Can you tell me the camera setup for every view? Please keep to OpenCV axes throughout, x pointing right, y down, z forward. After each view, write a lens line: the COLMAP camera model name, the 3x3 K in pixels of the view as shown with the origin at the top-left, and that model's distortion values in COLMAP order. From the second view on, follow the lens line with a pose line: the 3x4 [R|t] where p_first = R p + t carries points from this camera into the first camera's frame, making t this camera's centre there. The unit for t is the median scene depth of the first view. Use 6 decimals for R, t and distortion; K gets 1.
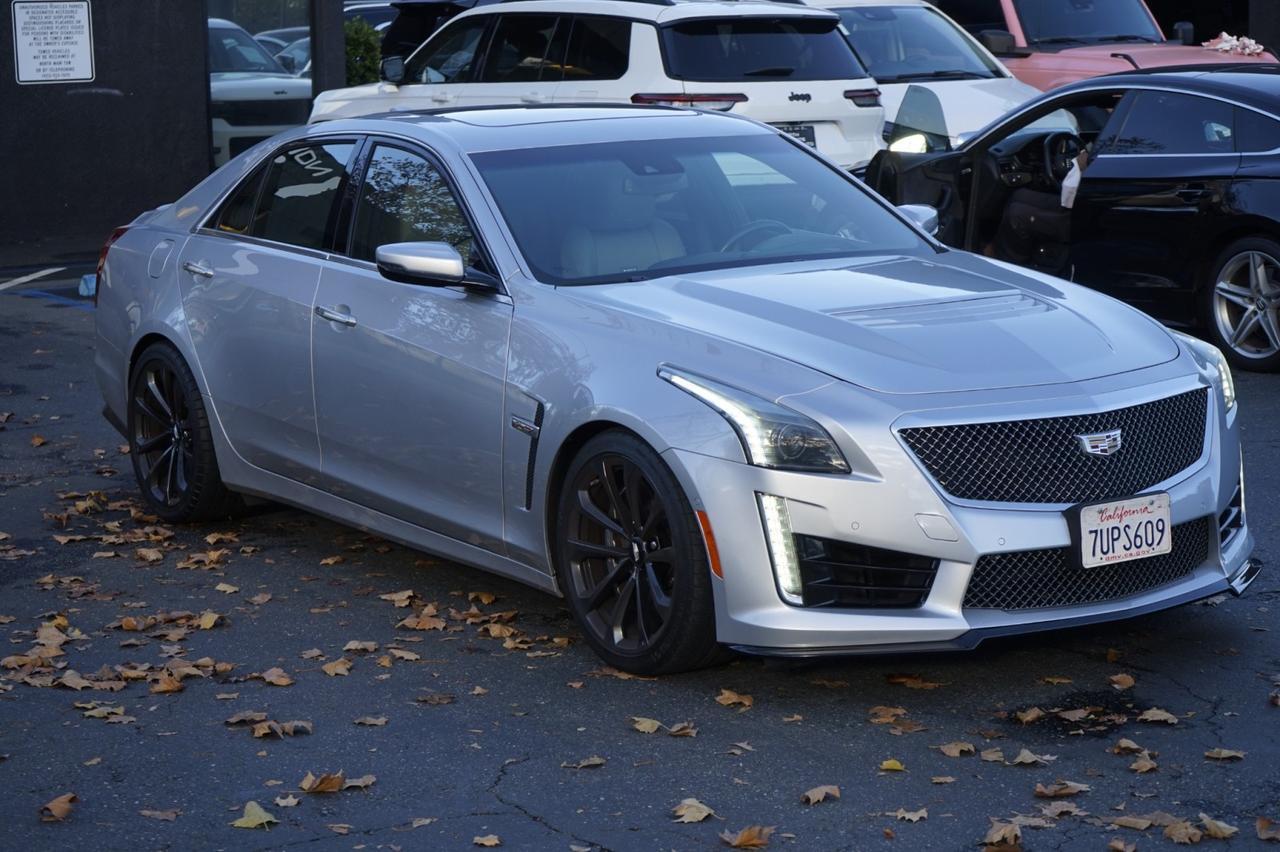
lens RADIAL K [[2606.8, 0, 640.0], [0, 2606.8, 426.0], [0, 0, 1]] dist [-0.034047, 0.096609]
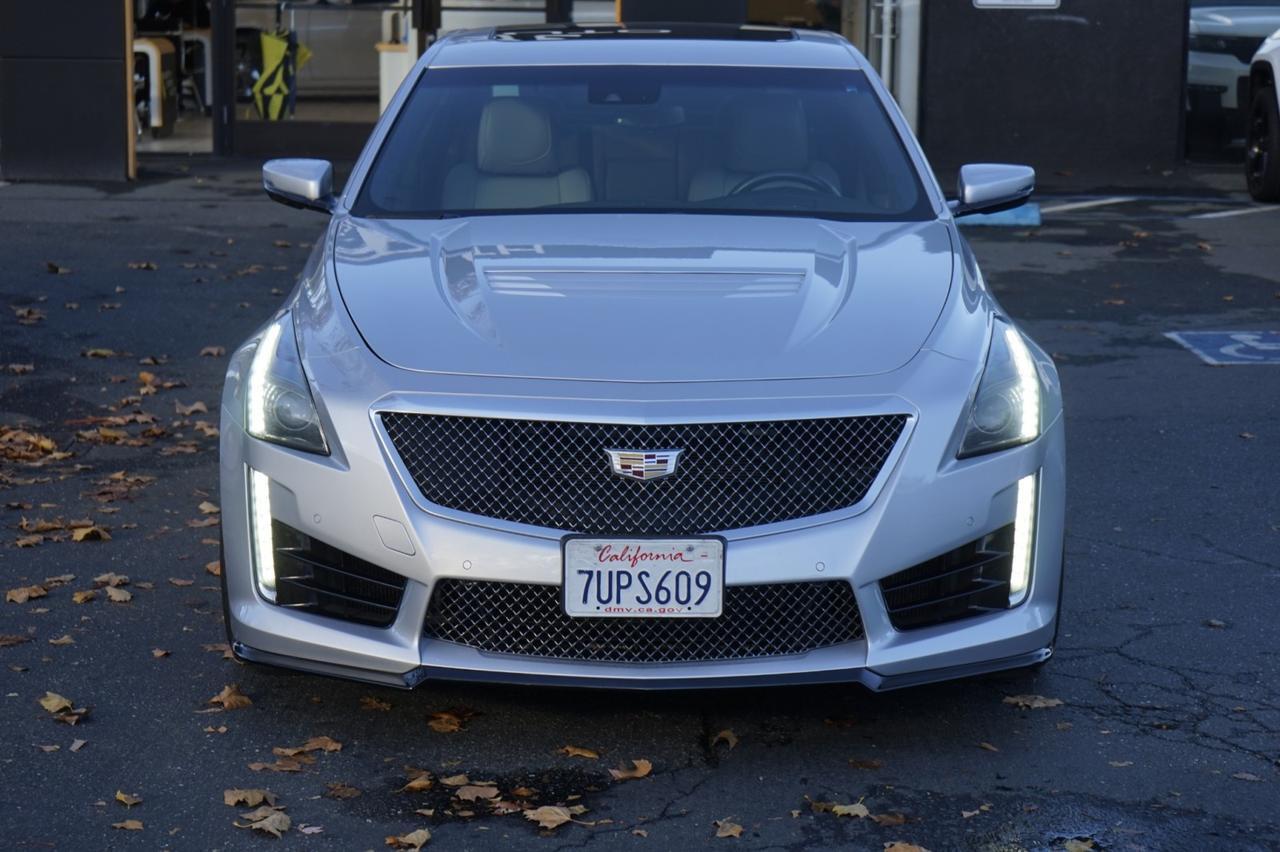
lens RADIAL K [[2606.8, 0, 640.0], [0, 2606.8, 426.0], [0, 0, 1]] dist [-0.034047, 0.096609]
pose [[0.828847, 0.125812, -0.545146, 0.601221], [-0.113439, 0.991940, 0.056452, -0.048701], [0.547854, 0.015051, 0.836439, 0.343630]]
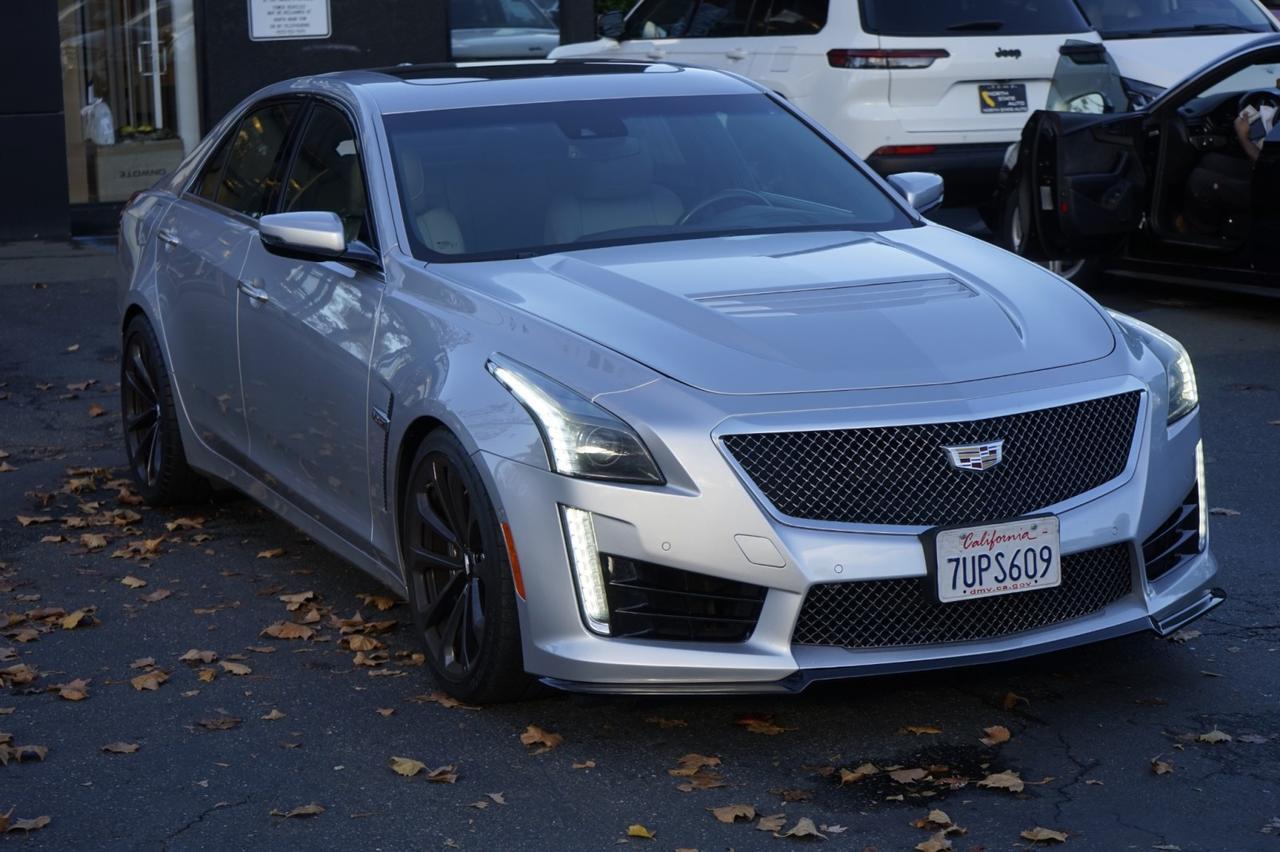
lens RADIAL K [[2606.8, 0, 640.0], [0, 2606.8, 426.0], [0, 0, 1]] dist [-0.034047, 0.096609]
pose [[0.986078, 0.021964, -0.164824, 0.208991], [-0.019285, 0.999655, 0.017839, -0.016392], [0.165158, -0.014413, 0.986162, 0.138367]]
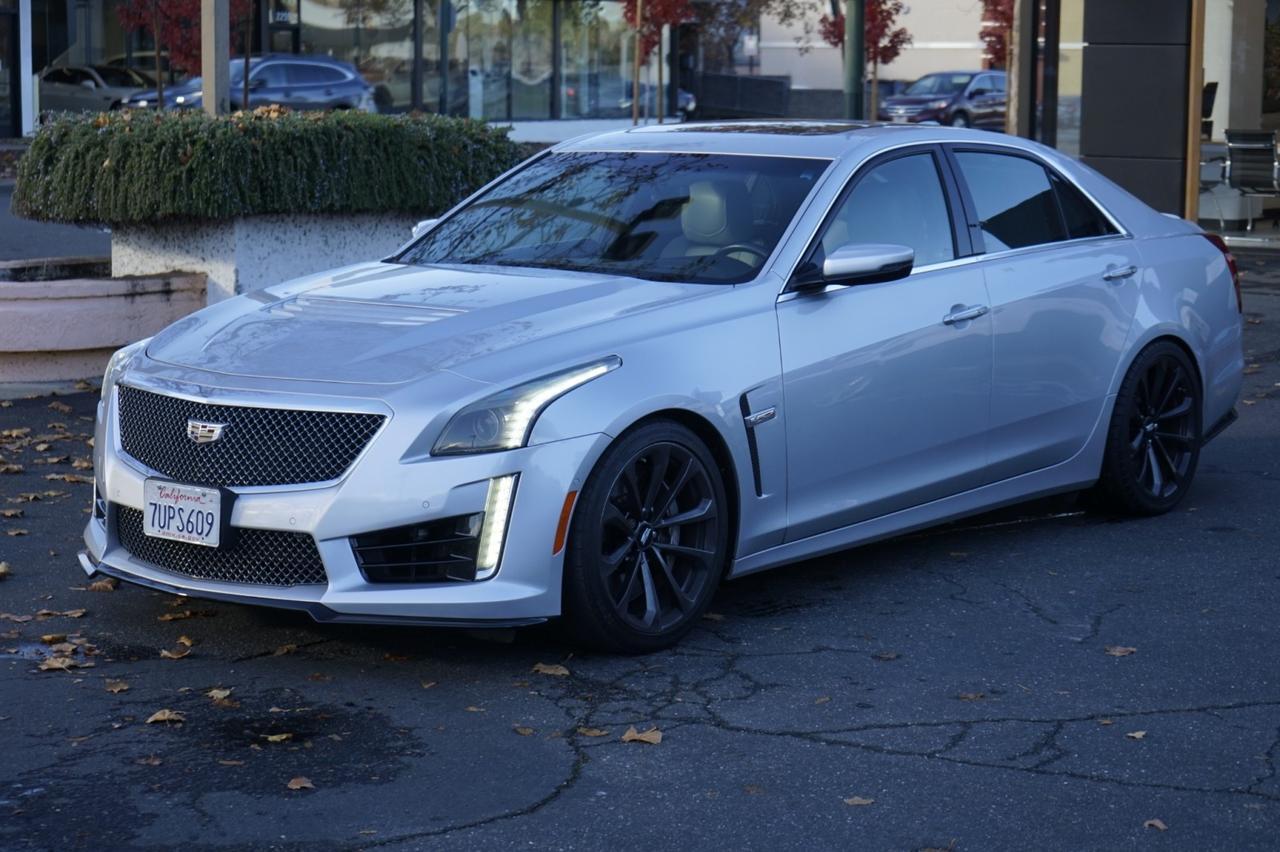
lens RADIAL K [[2606.8, 0, 640.0], [0, 2606.8, 426.0], [0, 0, 1]] dist [-0.034047, 0.096609]
pose [[0.291831, 0.154426, -0.943921, 1.240594], [-0.159511, 0.980917, 0.111163, -0.143513], [0.943075, 0.118125, 0.310895, 0.834374]]
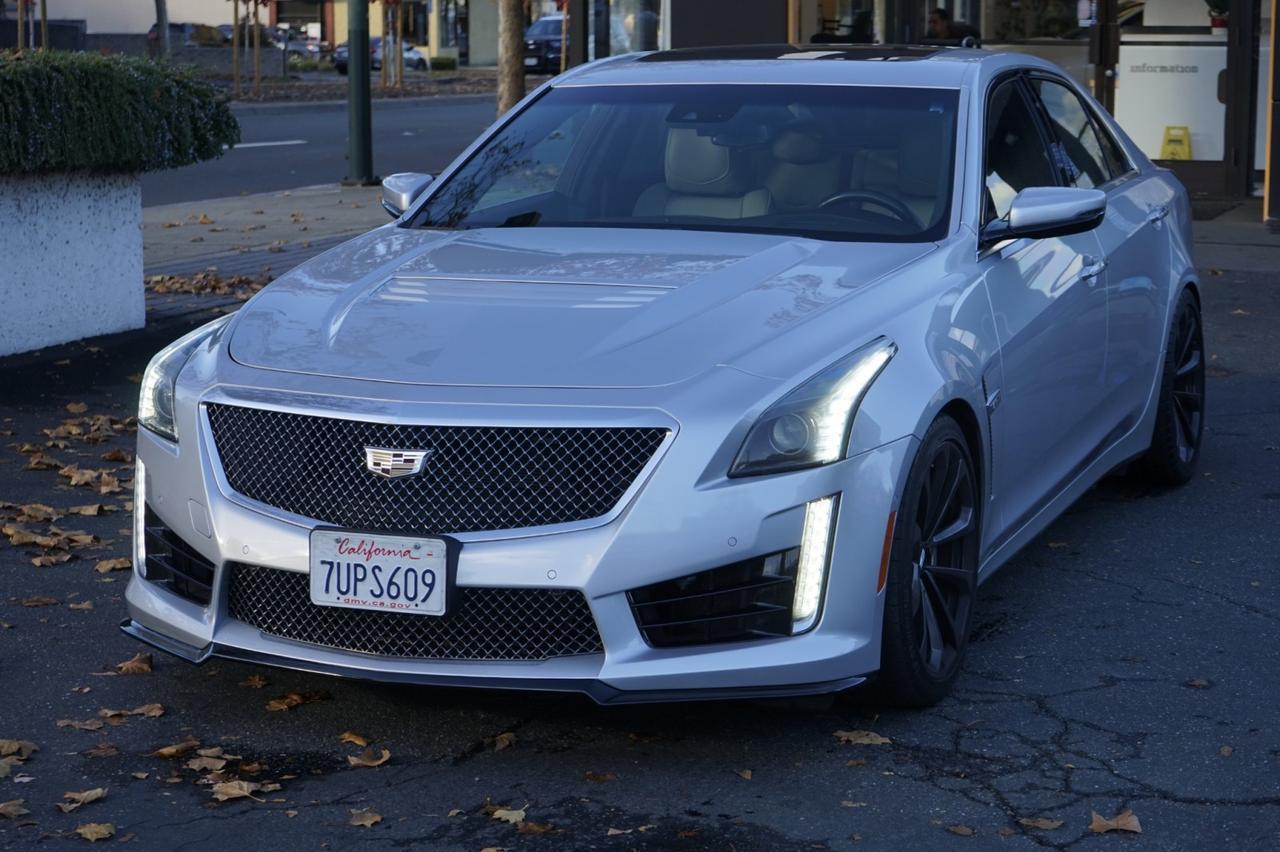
lens RADIAL K [[2606.8, 0, 640.0], [0, 2606.8, 426.0], [0, 0, 1]] dist [-0.034047, 0.096609]
pose [[0.556009, 0.150602, -0.817419, 0.875310], [-0.136901, 0.986610, 0.088654, -0.086182], [0.819825, 0.062613, 0.569181, 0.602095]]
